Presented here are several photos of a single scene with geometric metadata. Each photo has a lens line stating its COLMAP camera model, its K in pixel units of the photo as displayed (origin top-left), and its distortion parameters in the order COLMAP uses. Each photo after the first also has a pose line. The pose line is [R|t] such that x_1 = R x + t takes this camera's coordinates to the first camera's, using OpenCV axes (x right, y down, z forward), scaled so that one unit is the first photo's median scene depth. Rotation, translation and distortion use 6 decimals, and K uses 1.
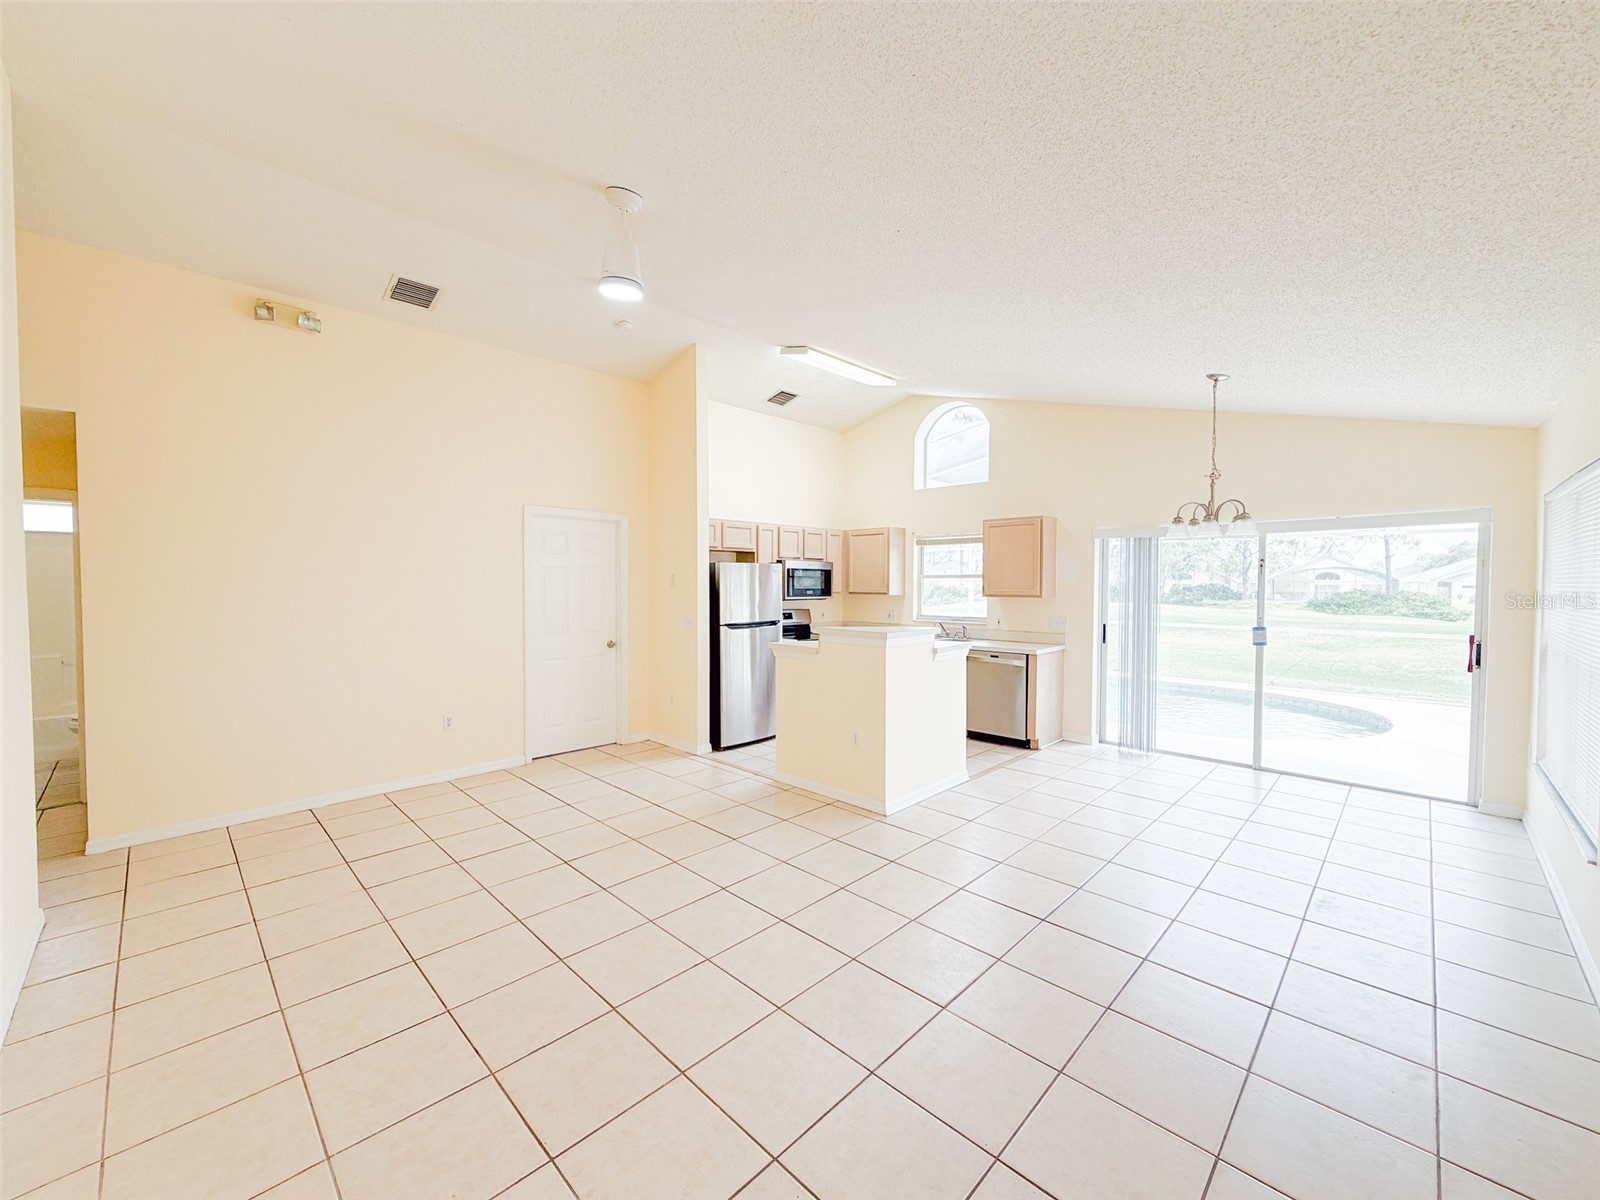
lens RADIAL K [[636.9, 0, 796.4], [0, 636.9, 598.5], [0, 0, 1]] dist [0.000366, -0.000208]
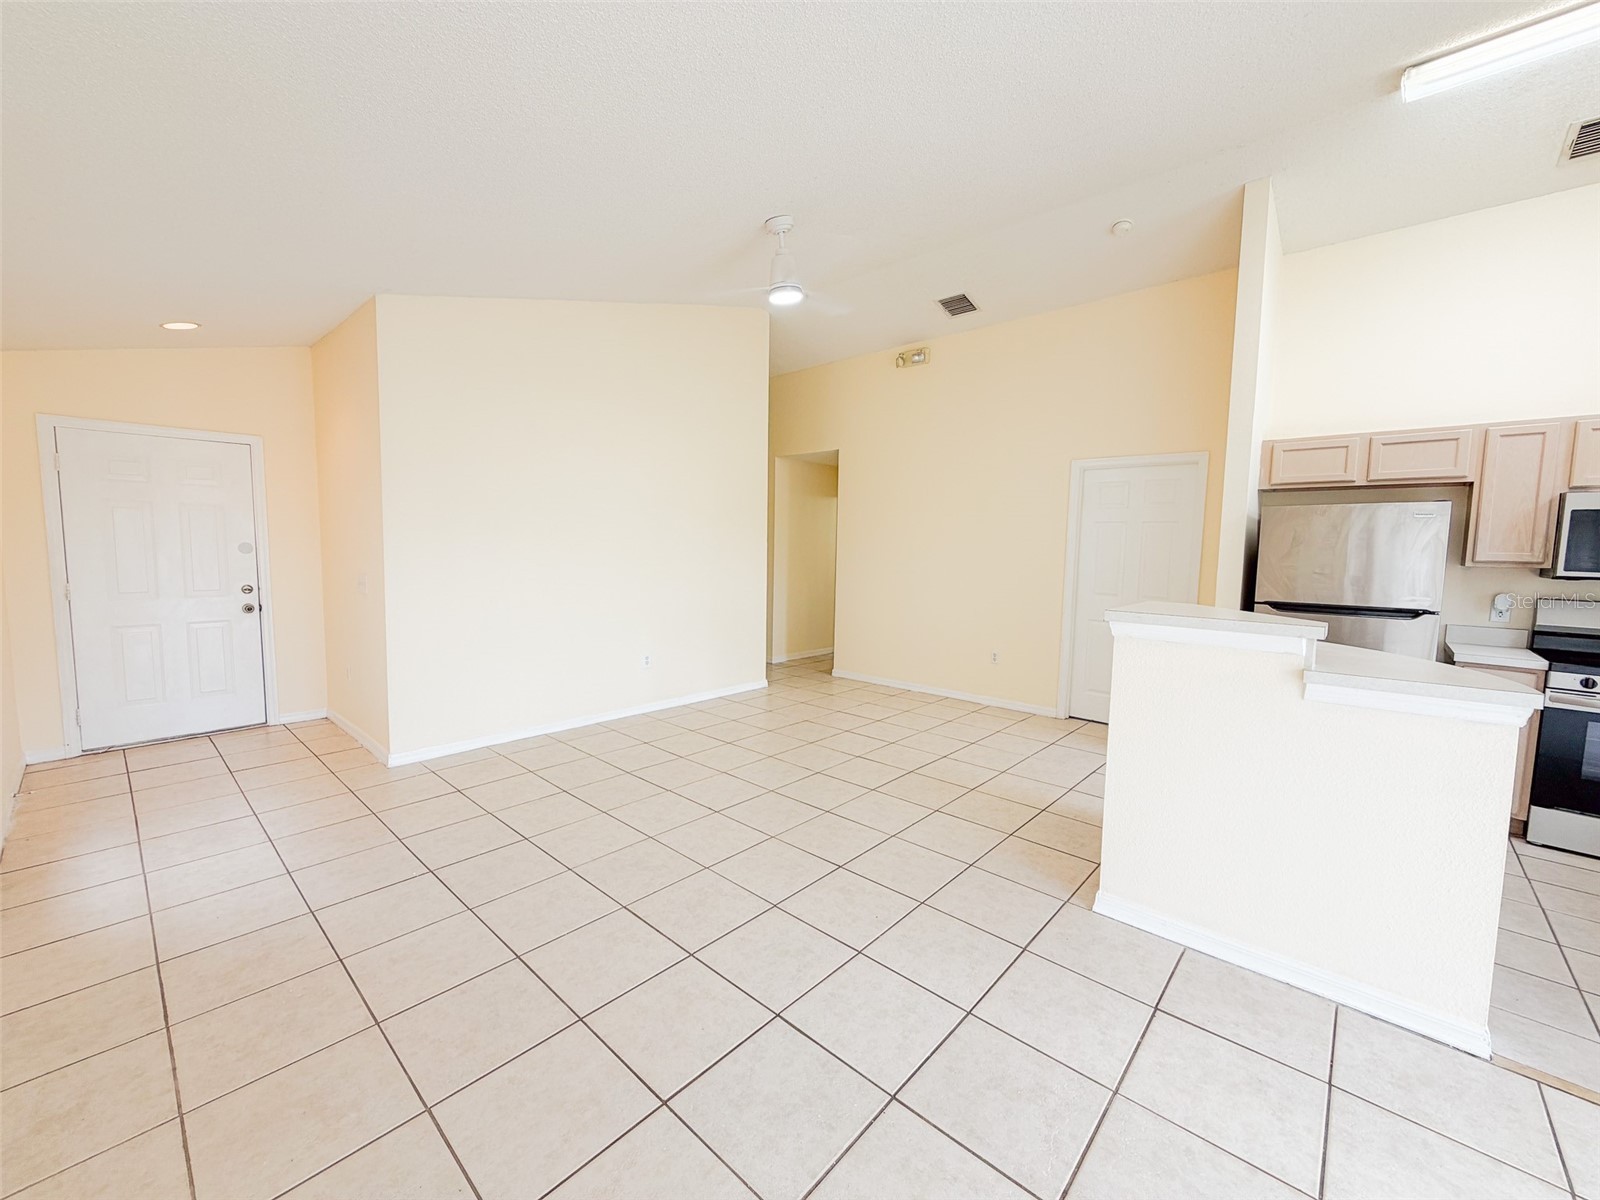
lens RADIAL K [[636.9, 0, 796.7], [0, 636.9, 598.8], [0, 0, 1]] dist [0.000366, -0.000208]
pose [[0.042887, 0.083836, -0.995556, 0.518661], [-0.044315, 0.995652, 0.081935, 0.005532], [0.998097, 0.040604, 0.046416, 0.493988]]
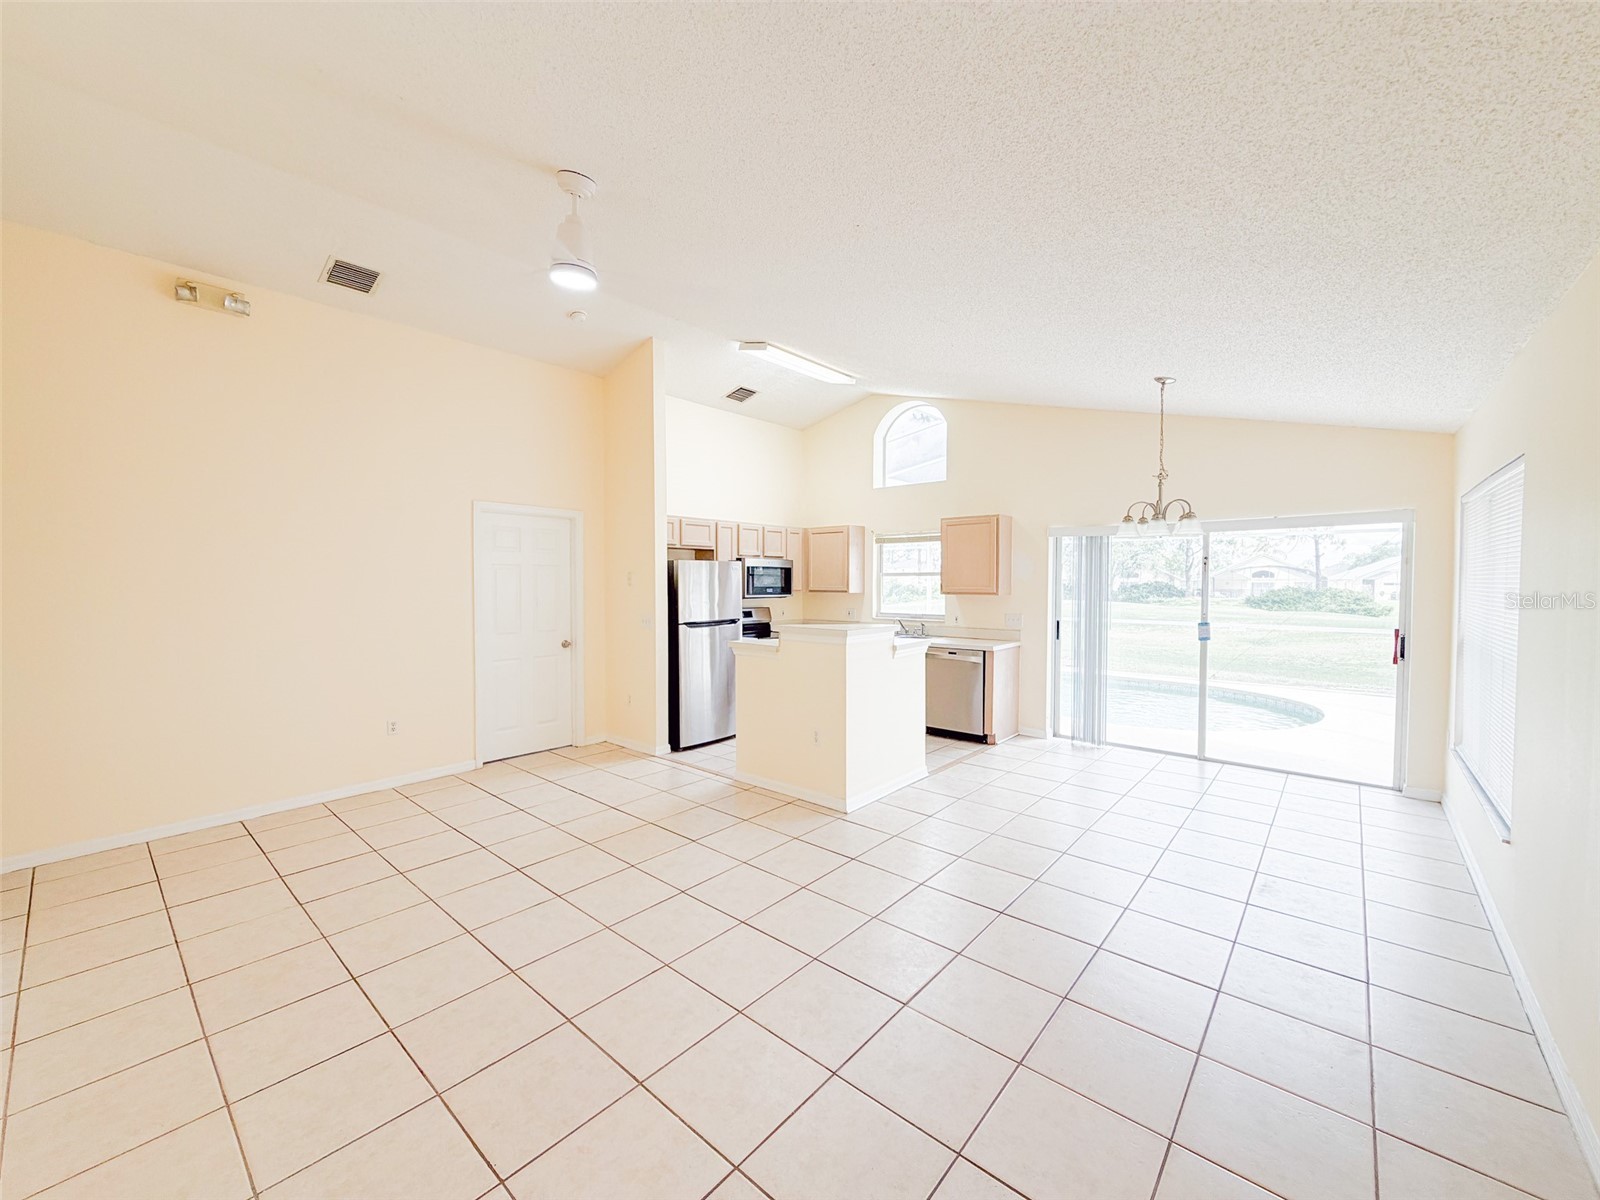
lens RADIAL K [[636.9, 0, 796.1], [0, 636.9, 598.4], [0, 0, 1]] dist [0.000366, -0.000208]
pose [[0.998040, -0.003323, 0.062496, 0.000054], [0.003195, 0.999993, 0.002154, 0.001102], [-0.062502, -0.001950, 0.998043, 0.005688]]
